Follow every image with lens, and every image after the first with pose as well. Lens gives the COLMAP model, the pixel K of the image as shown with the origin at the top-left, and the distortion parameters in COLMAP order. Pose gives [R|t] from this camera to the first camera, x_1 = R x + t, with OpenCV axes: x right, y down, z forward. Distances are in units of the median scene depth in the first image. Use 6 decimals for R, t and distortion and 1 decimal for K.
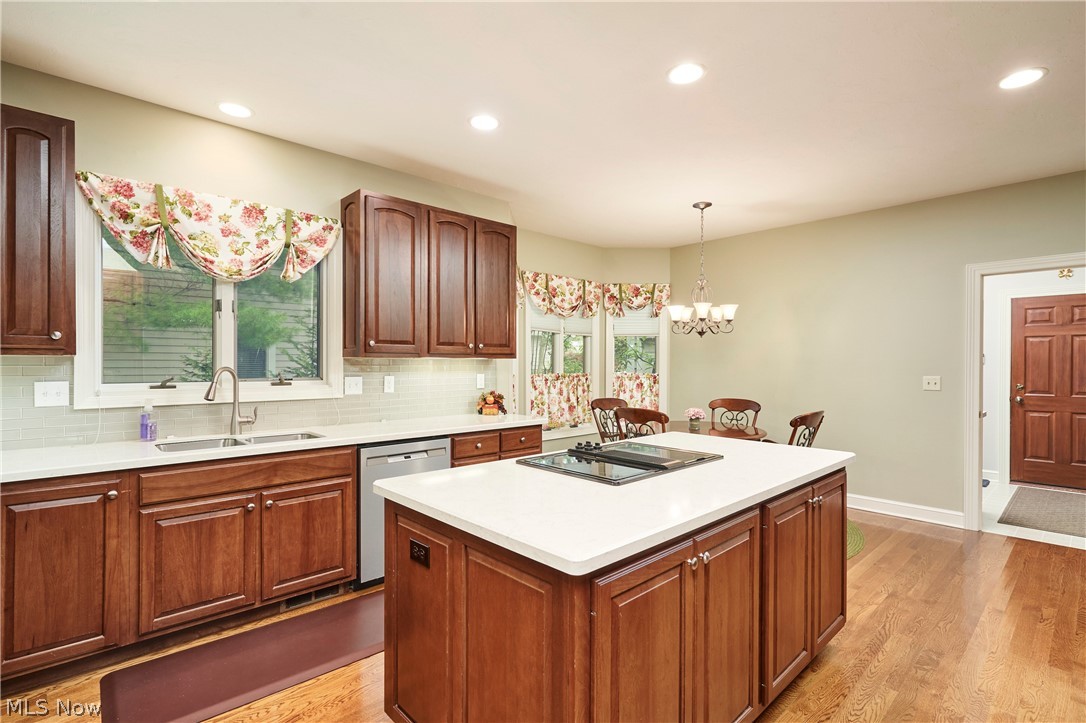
lens RADIAL K [[519.8, 0, 541.5], [0, 519.8, 365.2], [0, 0, 1]] dist [0.001443, 0.000797]
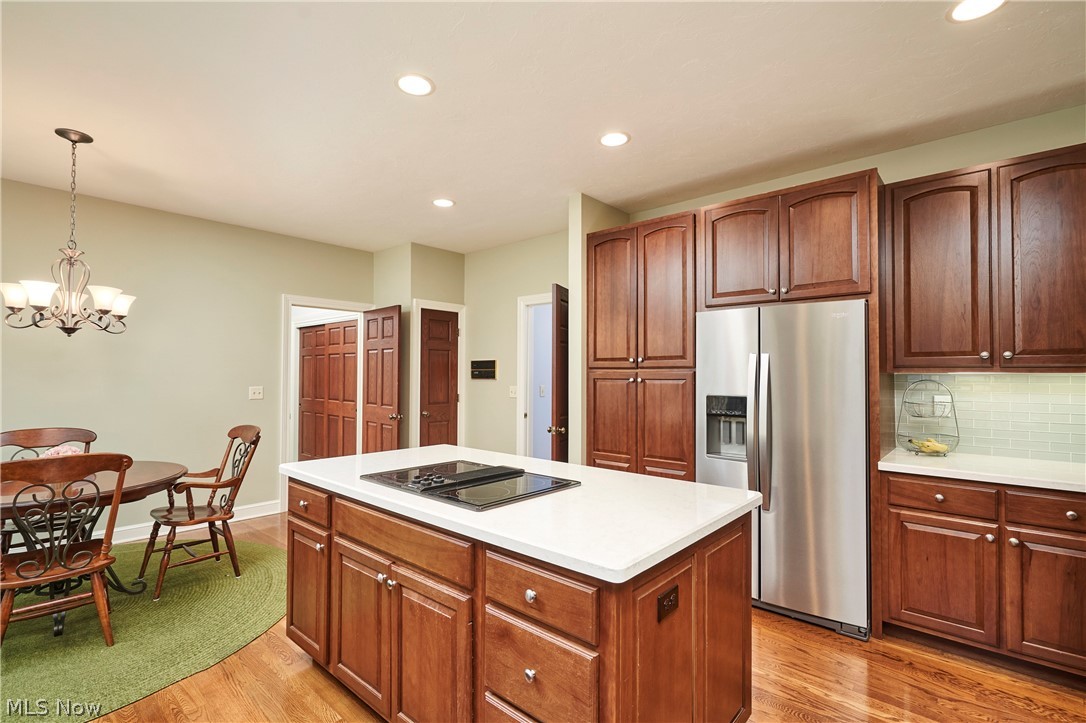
lens RADIAL K [[519.8, 0, 541.5], [0, 519.8, 365.2], [0, 0, 1]] dist [0.001443, 0.000797]
pose [[-0.078632, 0.002931, 0.996899, -0.564828], [0.009739, 0.999950, -0.002172, -0.015694], [-0.996856, 0.009538, -0.078656, 0.669500]]
